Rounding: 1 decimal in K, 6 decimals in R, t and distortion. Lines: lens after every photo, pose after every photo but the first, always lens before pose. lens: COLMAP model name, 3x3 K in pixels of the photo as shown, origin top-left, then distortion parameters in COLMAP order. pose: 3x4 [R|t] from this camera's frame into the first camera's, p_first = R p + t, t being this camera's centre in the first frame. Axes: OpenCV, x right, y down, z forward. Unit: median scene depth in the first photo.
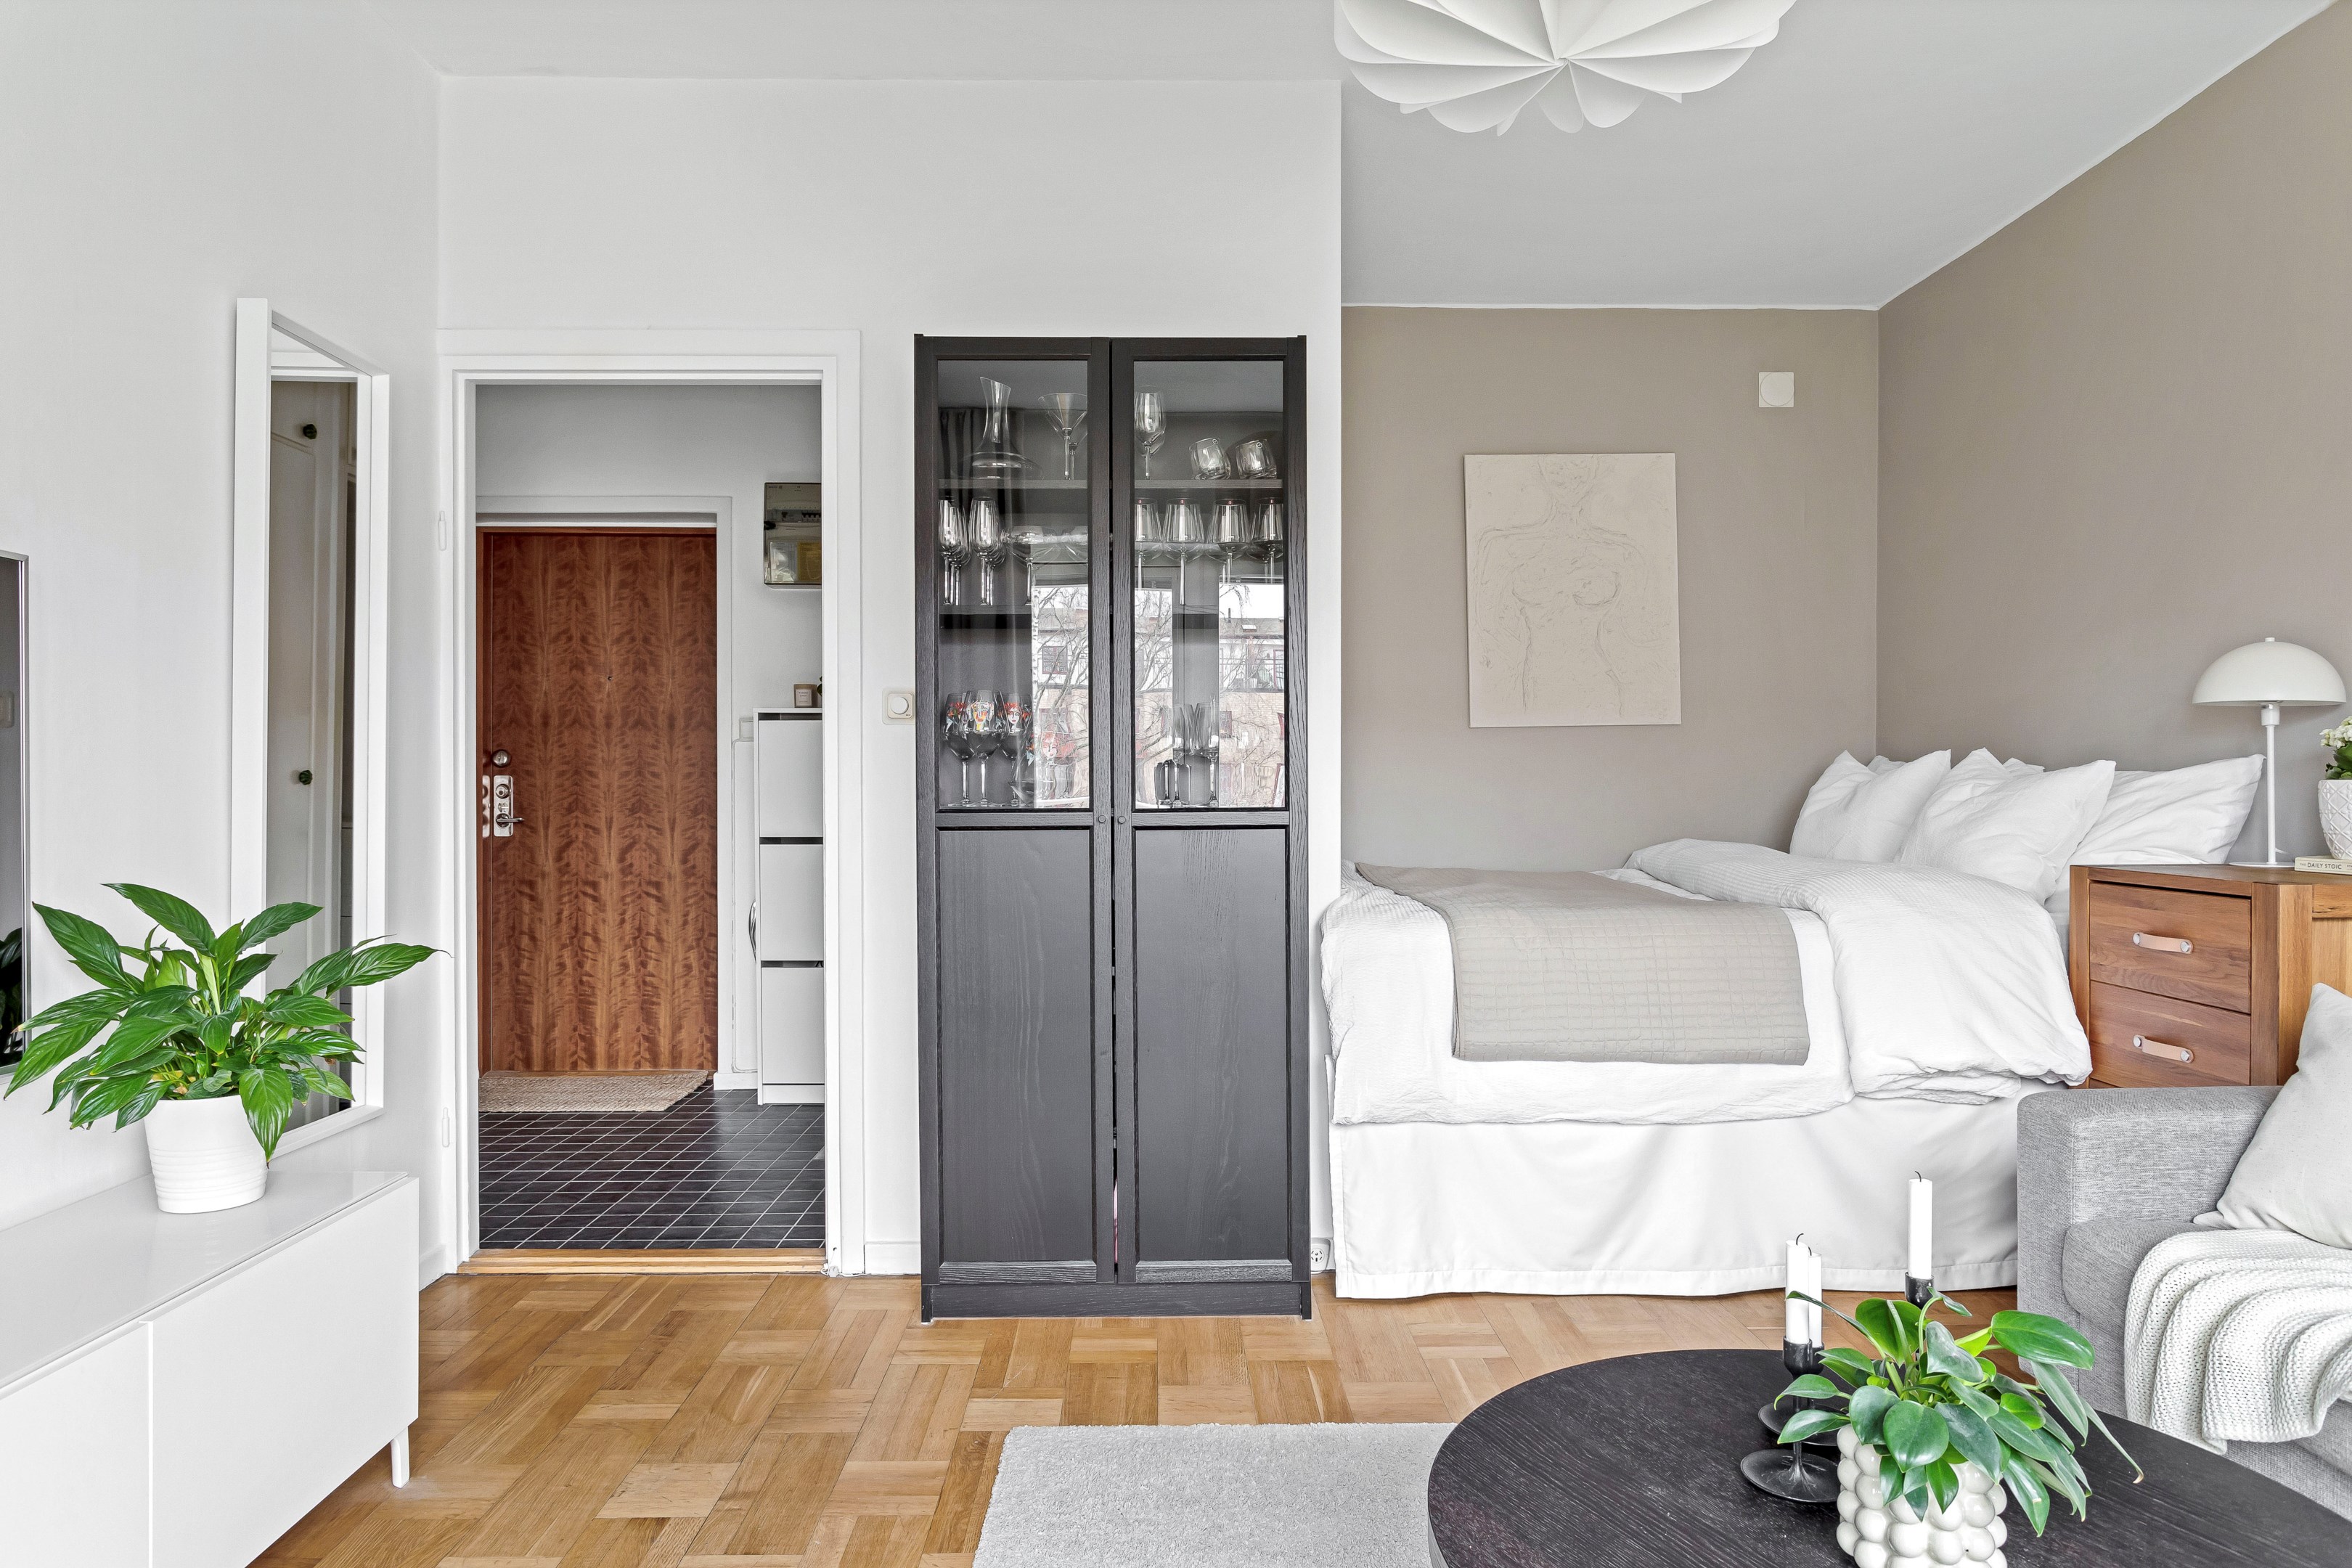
lens RADIAL K [[1442.8, 0, 1177.6], [0, 1442.8, 775.4], [0, 0, 1]] dist [-0.003728, 0.006777]
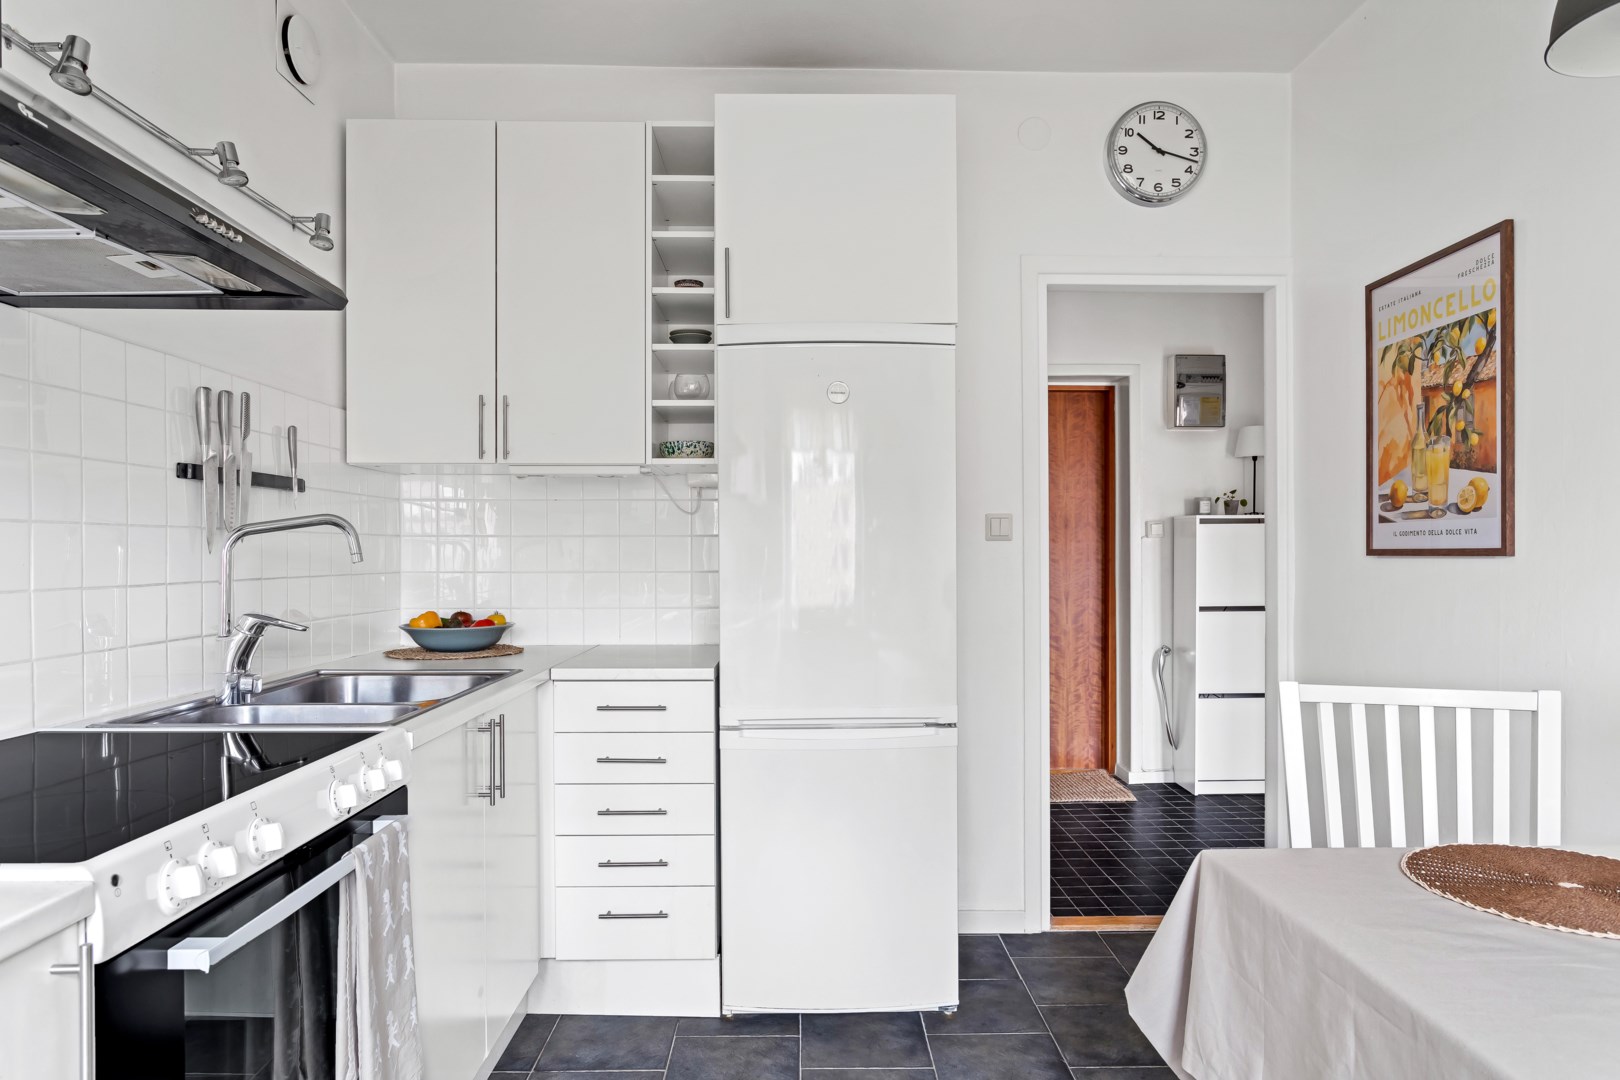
lens RADIAL K [[993.8, 0, 816.4], [0, 993.8, 552.3], [0, 0, 1]] dist [-0.003728, 0.006777]
pose [[0.999623, -0.000569, 0.027464, -0.622512], [0.000475, 0.999994, 0.003454, -0.011852], [-0.027466, -0.003439, 0.999617, 0.034214]]
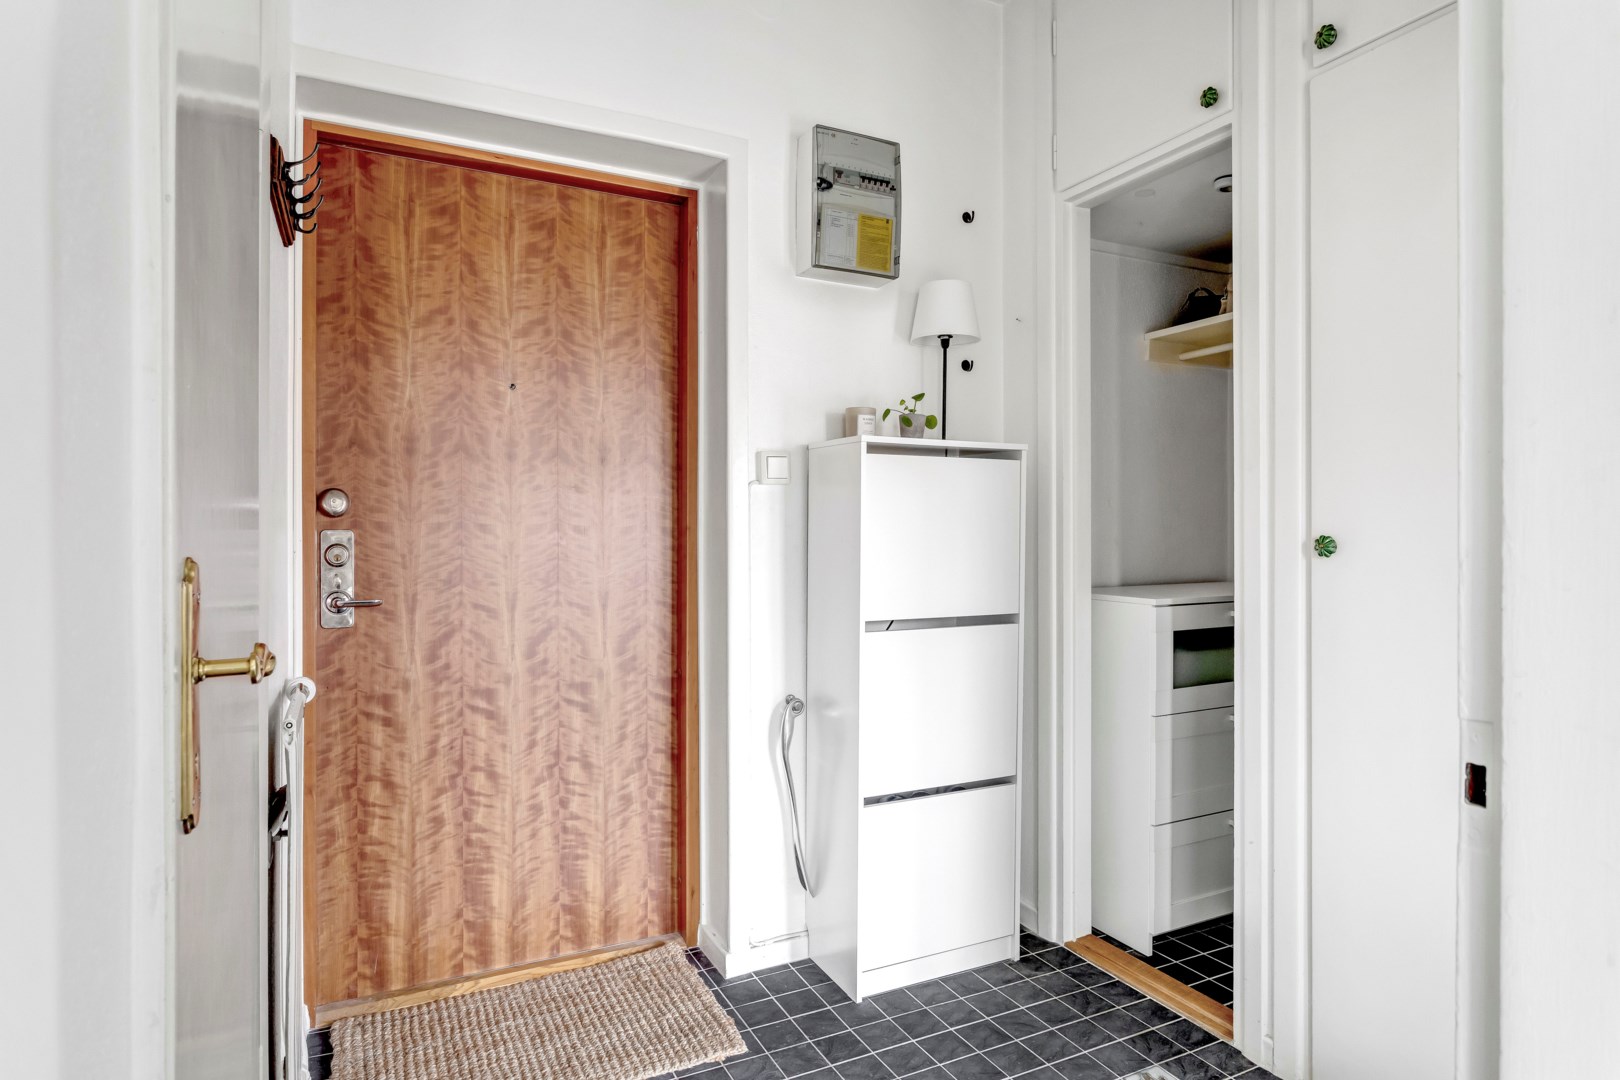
lens RADIAL K [[913.2, 0, 811.9], [0, 913.2, 533.2], [0, 0, 1]] dist [-0.014197, 0.002050]
pose [[0.893367, 0.000679, 0.449328, -0.460467], [-0.002282, 0.999993, 0.003026, -0.000254], [-0.449322, -0.003729, 0.893362, 0.556187]]
